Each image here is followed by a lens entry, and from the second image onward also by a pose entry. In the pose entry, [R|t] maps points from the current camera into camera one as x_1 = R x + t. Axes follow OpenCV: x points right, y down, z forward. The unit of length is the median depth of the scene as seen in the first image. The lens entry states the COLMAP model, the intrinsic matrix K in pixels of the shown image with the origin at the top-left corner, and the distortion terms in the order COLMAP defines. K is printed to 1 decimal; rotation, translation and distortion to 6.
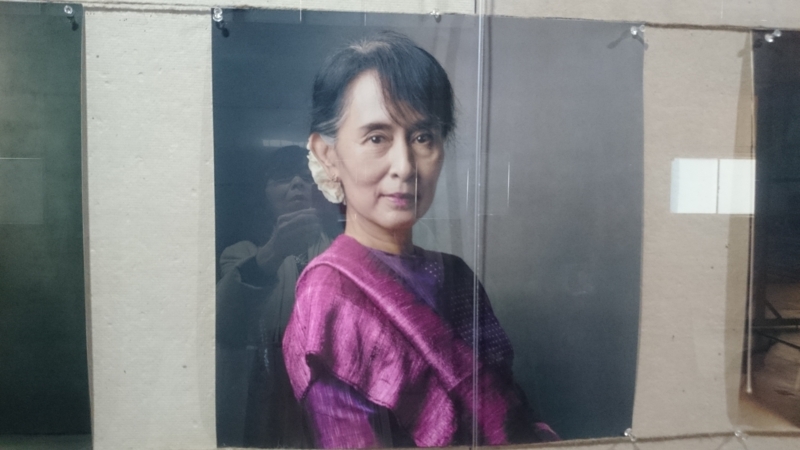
lens RADIAL K [[662.1, 0, 400.0], [0, 662.1, 225.0], [0, 0, 1]] dist [0.001493, -0.001096]
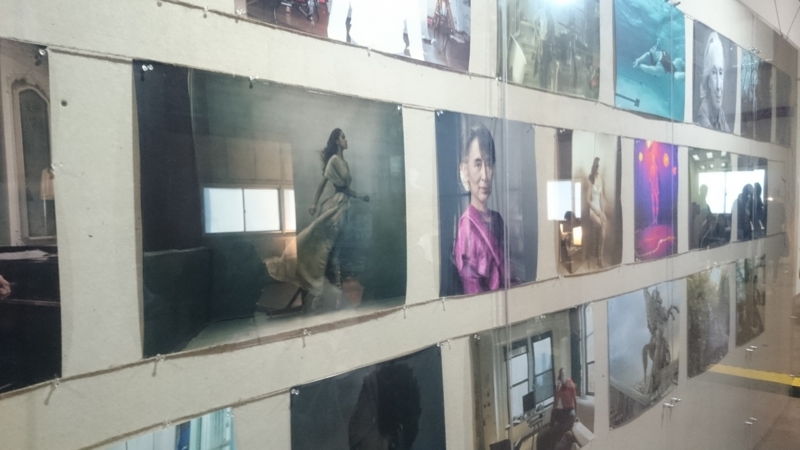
lens RADIAL K [[642.1, 0, 401.9], [0, 642.1, 211.7], [0, 0, 1]] dist [-0.012948, -0.011869]
pose [[0.744590, -0.027085, 0.666972, -1.819781], [0.070515, 0.996777, -0.038243, 0.113488], [-0.663787, 0.075507, 0.744100, -0.570038]]
